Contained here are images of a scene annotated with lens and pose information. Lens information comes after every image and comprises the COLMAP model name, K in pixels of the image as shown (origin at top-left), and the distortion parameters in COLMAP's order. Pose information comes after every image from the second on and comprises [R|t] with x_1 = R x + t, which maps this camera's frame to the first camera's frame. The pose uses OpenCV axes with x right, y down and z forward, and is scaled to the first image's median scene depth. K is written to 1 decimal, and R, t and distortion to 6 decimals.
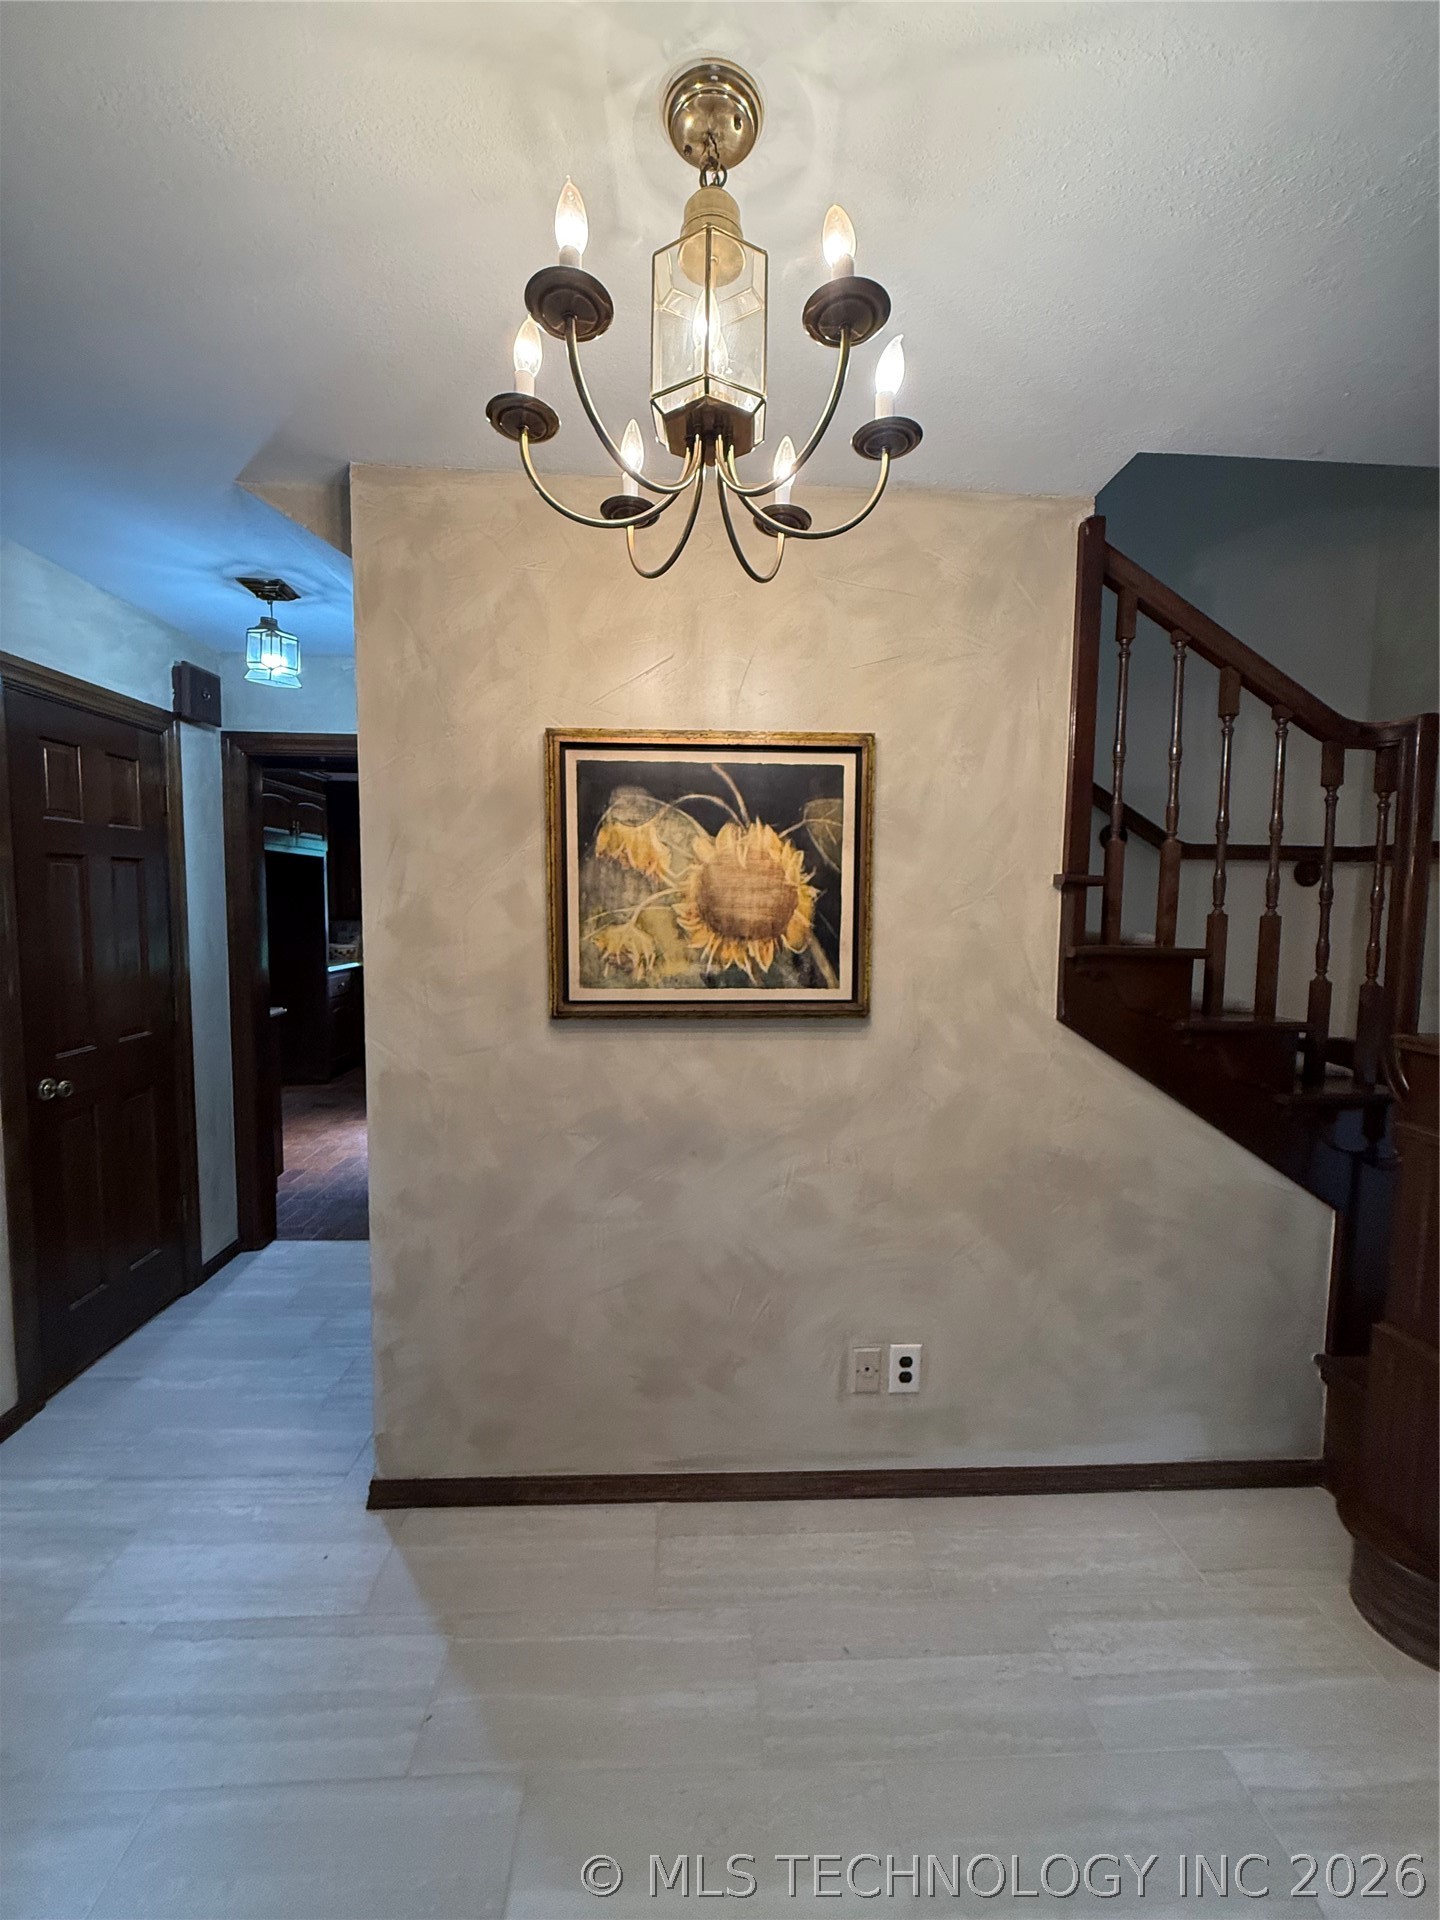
lens RADIAL K [[764.5, 0, 721.7], [0, 764.5, 959.7], [0, 0, 1]] dist [0.001892, -0.000530]
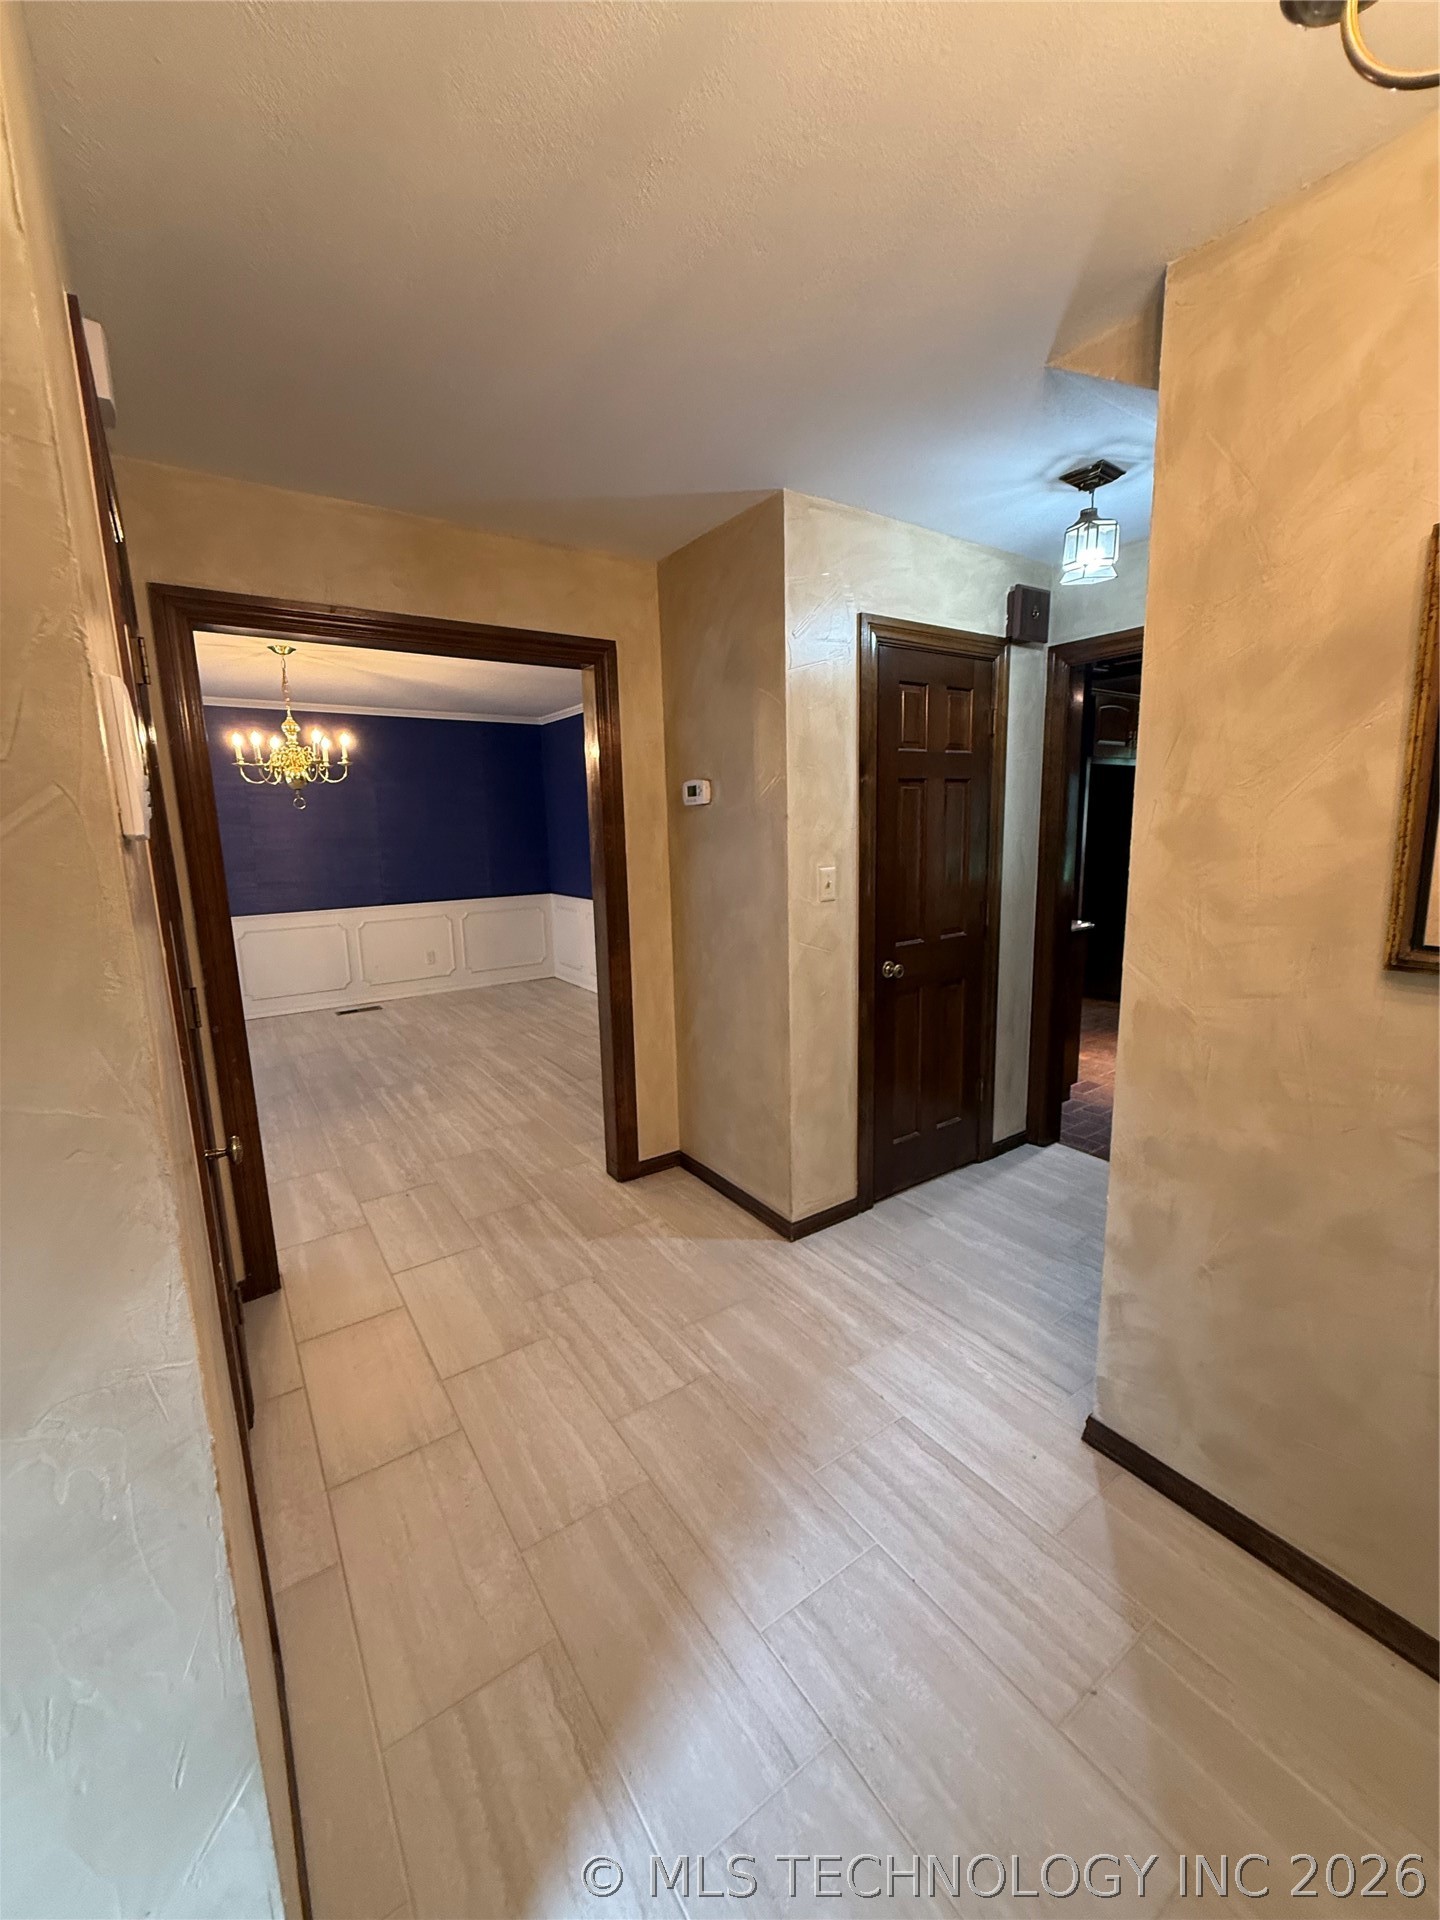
lens RADIAL K [[764.5, 0, 719.9], [0, 764.5, 956.4], [0, 0, 1]] dist [0.001892, -0.000530]
pose [[0.529074, 0.123036, -0.839609, 0.031847], [-0.036024, 0.991798, 0.122637, 0.002689], [0.847811, -0.034638, 0.529167, 0.100407]]
